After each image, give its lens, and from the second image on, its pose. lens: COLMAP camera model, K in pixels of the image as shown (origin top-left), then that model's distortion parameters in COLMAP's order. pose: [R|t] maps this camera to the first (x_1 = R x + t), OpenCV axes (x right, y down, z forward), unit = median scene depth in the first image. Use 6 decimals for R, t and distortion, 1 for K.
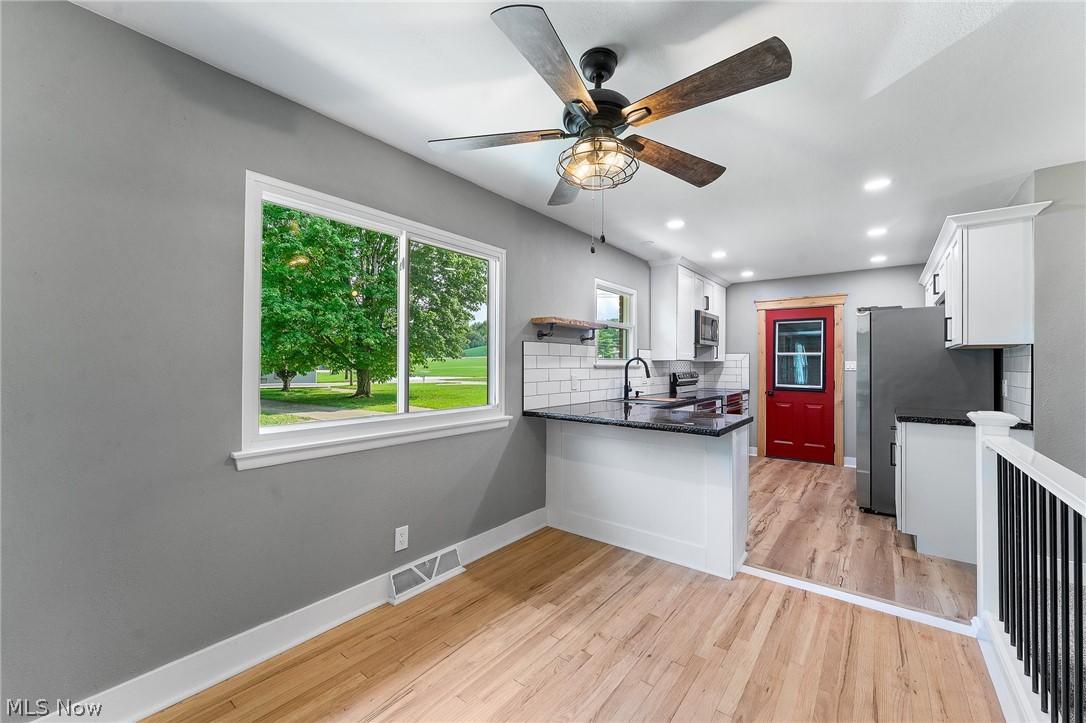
lens RADIAL K [[439.4, 0, 540.6], [0, 439.4, 361.2], [0, 0, 1]] dist [0.000460, 0.000902]
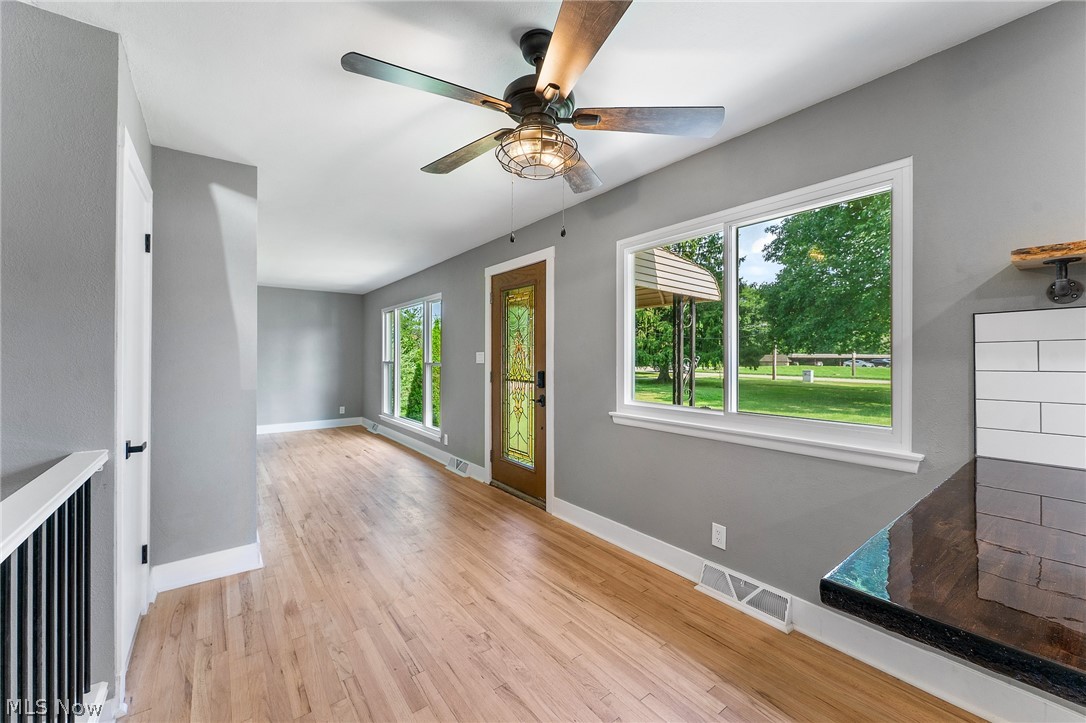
lens RADIAL K [[439.4, 0, 553.7], [0, 439.4, 356.2], [0, 0, 1]] dist [0.000460, 0.000902]
pose [[-0.251103, -0.009067, -0.967918, 0.597426], [0.003112, 0.999943, -0.010174, 0.005576], [0.967955, -0.005567, -0.251060, 0.720407]]
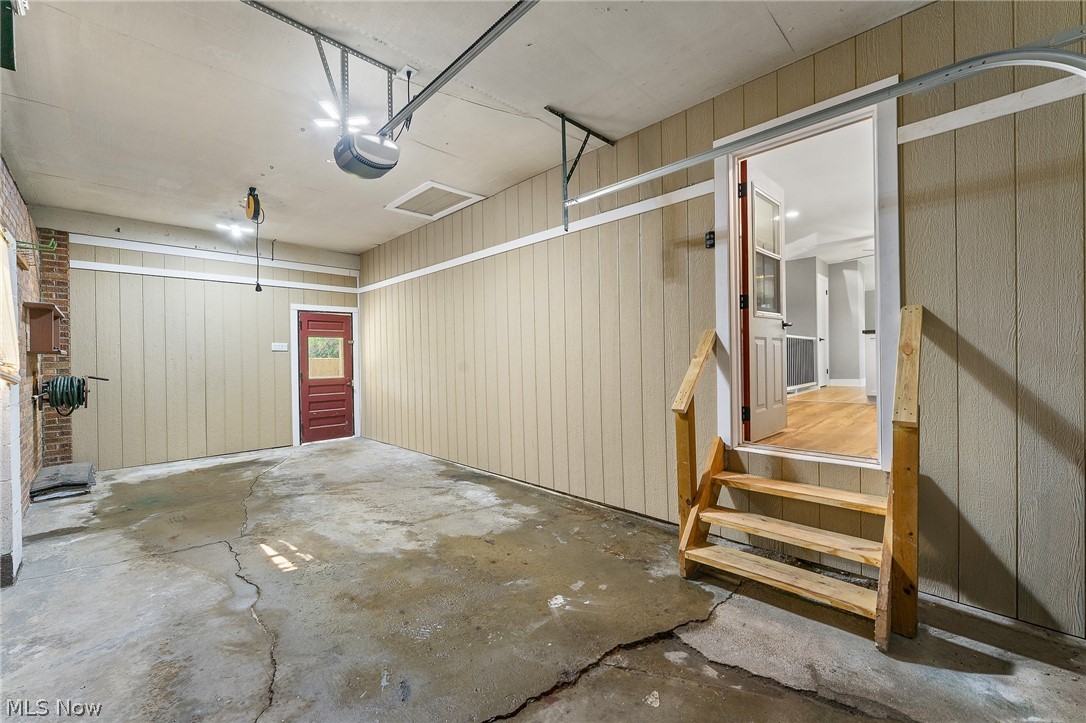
lens RADIAL K [[439.4, 0, 545.1], [0, 439.4, 358.4], [0, 0, 1]] dist [0.000460, 0.000902]
pose [[-0.994490, 0.008666, 0.104468, 1.583194], [0.008851, 0.999960, 0.001303, 0.223287], [-0.104453, 0.002220, -0.994527, 2.916385]]
